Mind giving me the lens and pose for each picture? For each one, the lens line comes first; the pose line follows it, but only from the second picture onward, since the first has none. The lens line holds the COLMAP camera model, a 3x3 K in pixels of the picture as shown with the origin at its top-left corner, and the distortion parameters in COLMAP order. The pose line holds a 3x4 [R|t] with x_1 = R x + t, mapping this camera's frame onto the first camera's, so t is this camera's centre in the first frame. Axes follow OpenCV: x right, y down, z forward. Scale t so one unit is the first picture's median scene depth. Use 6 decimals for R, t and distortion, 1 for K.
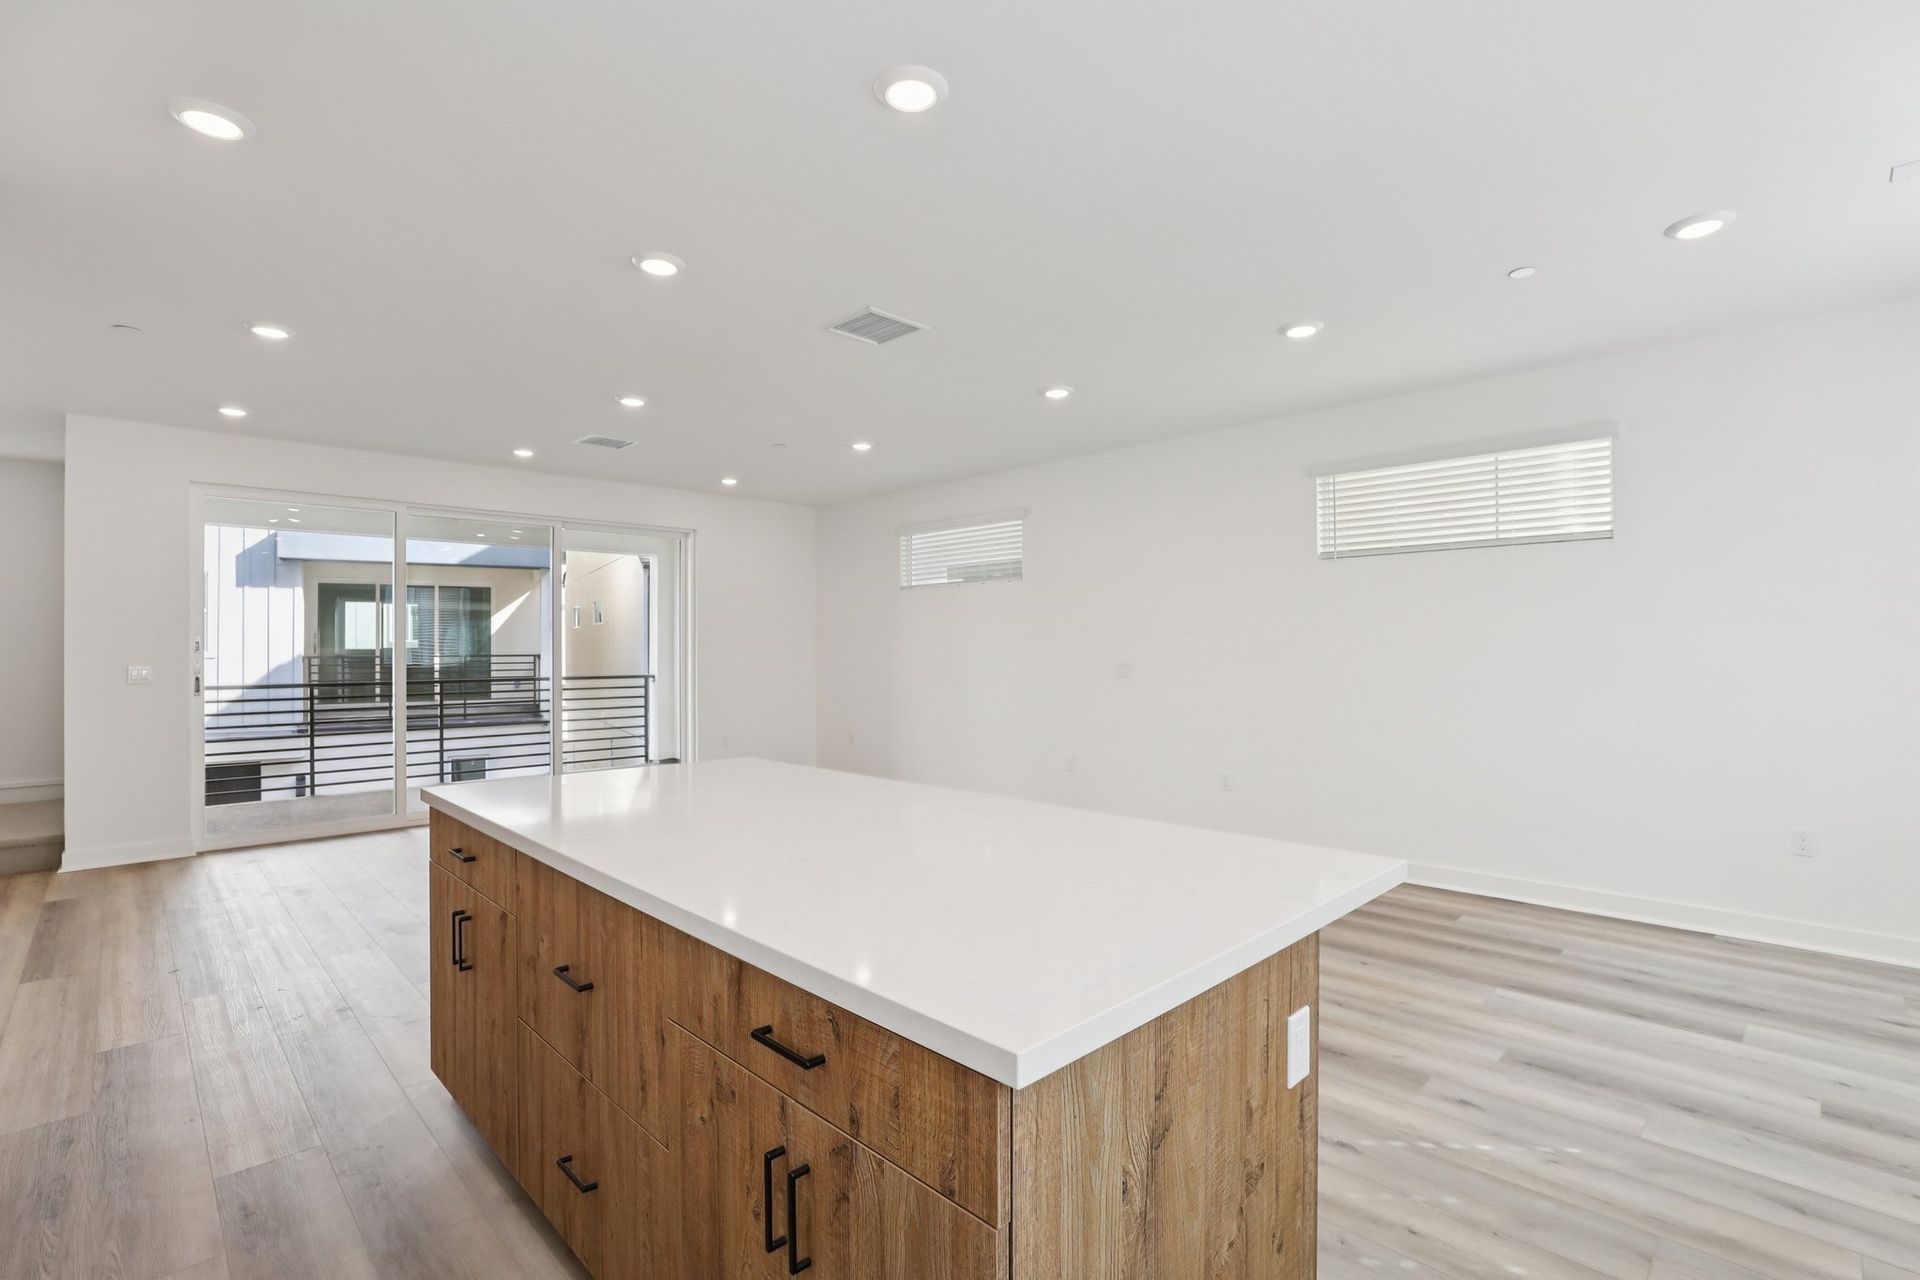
lens RADIAL K [[877.3, 0, 972.4], [0, 877.3, 641.5], [0, 0, 1]] dist [-0.032610, 0.000102]
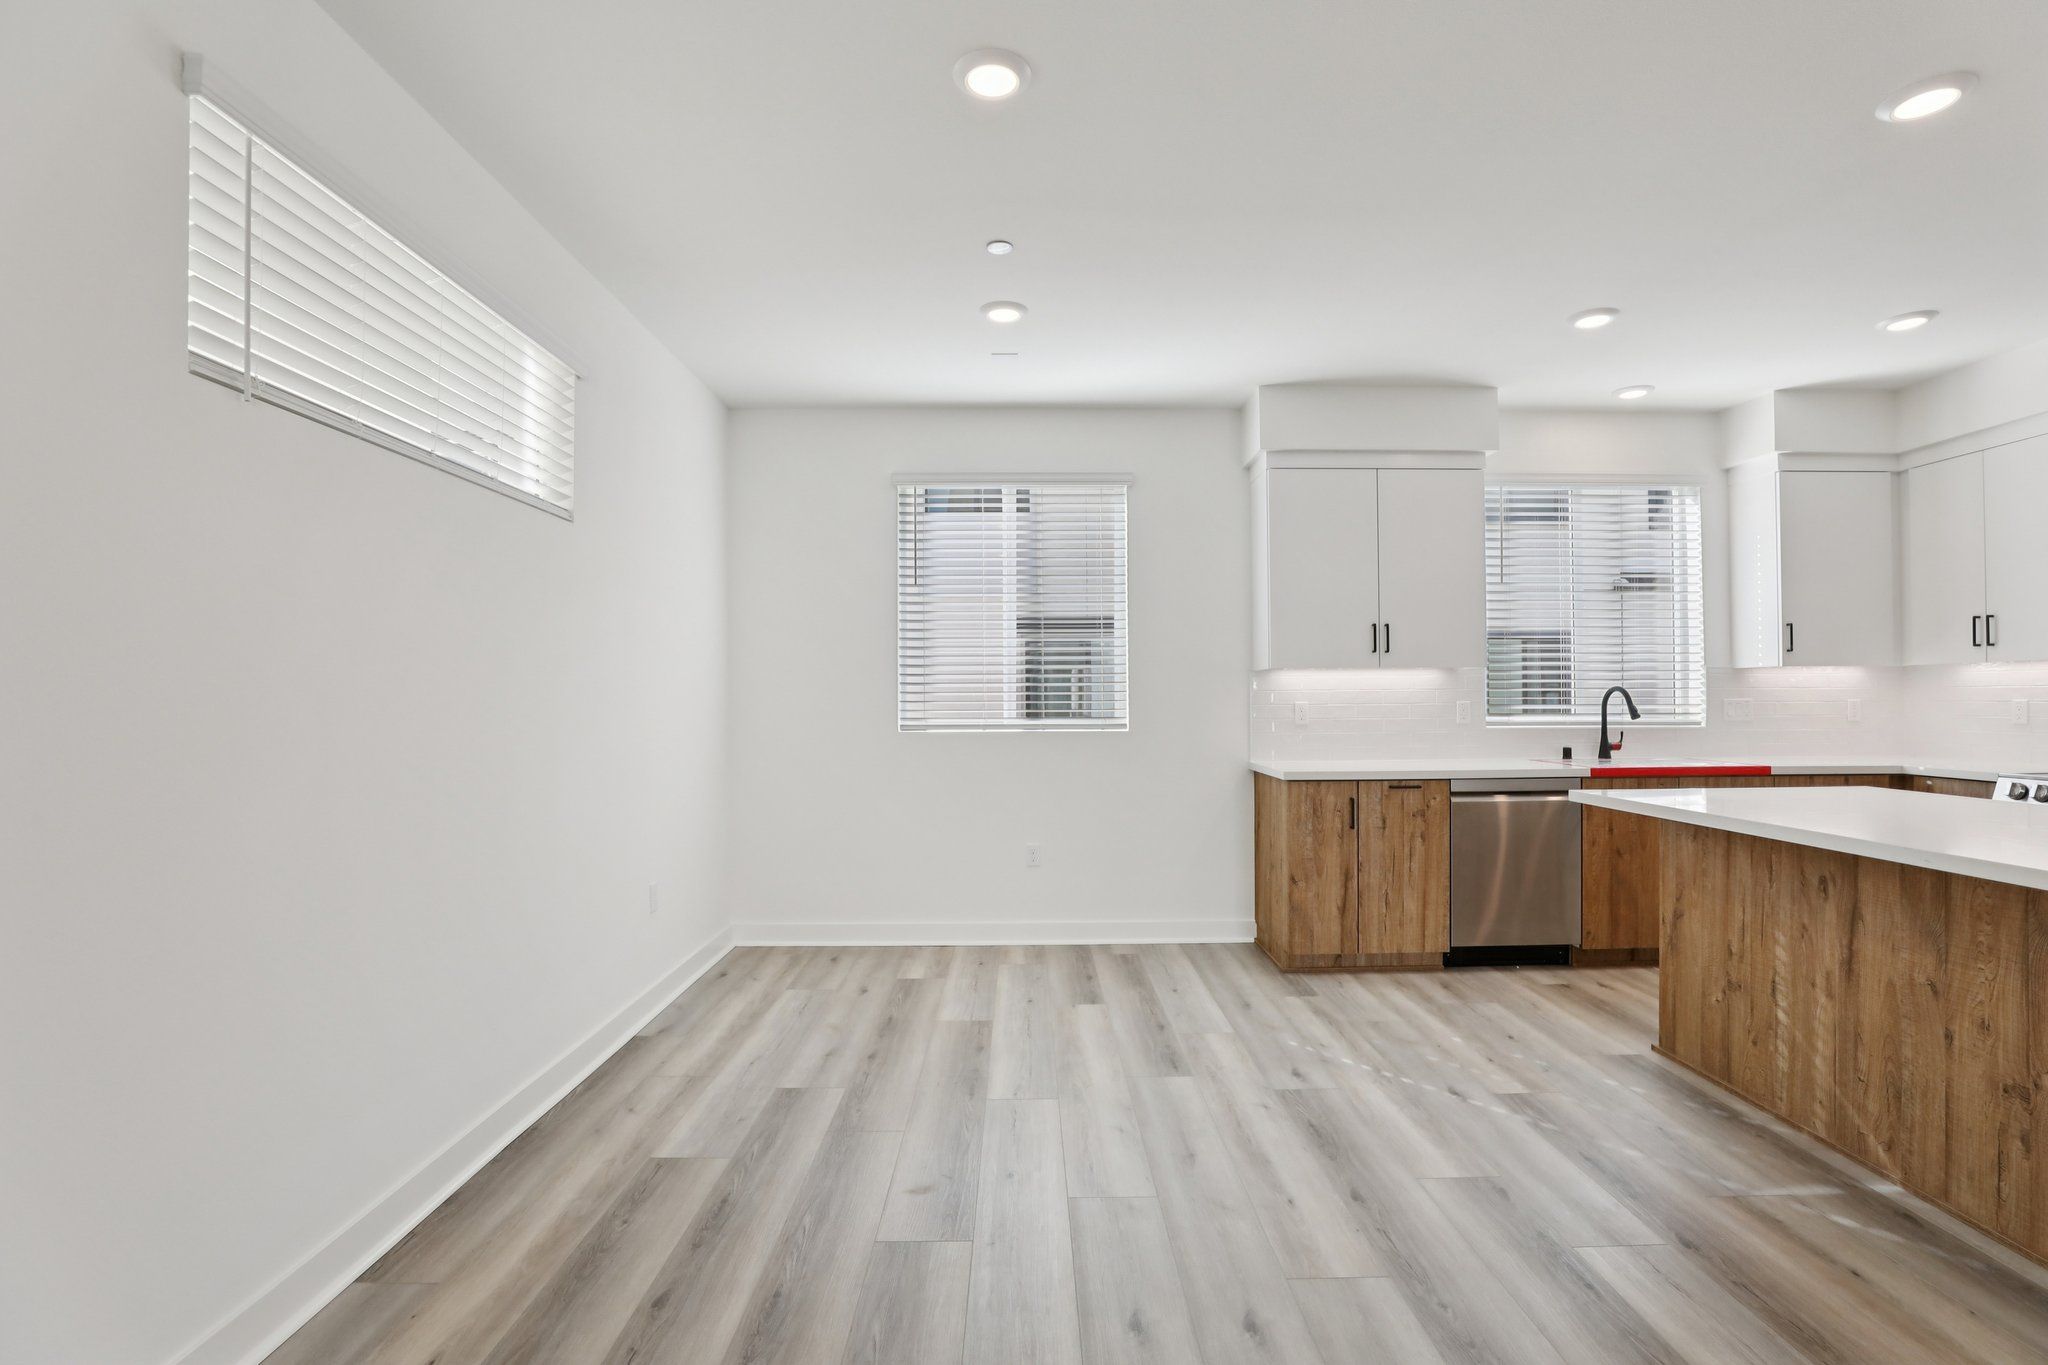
lens RADIAL K [[935.8, 0, 1037.2], [0, 935.8, 684.1], [0, 0, 1]] dist [-0.032610, 0.000102]
pose [[-0.717322, 0.026613, 0.696233, -0.044623], [0.005898, 0.999466, -0.032127, 0.051804], [-0.696717, -0.018939, -0.717096, 1.898929]]
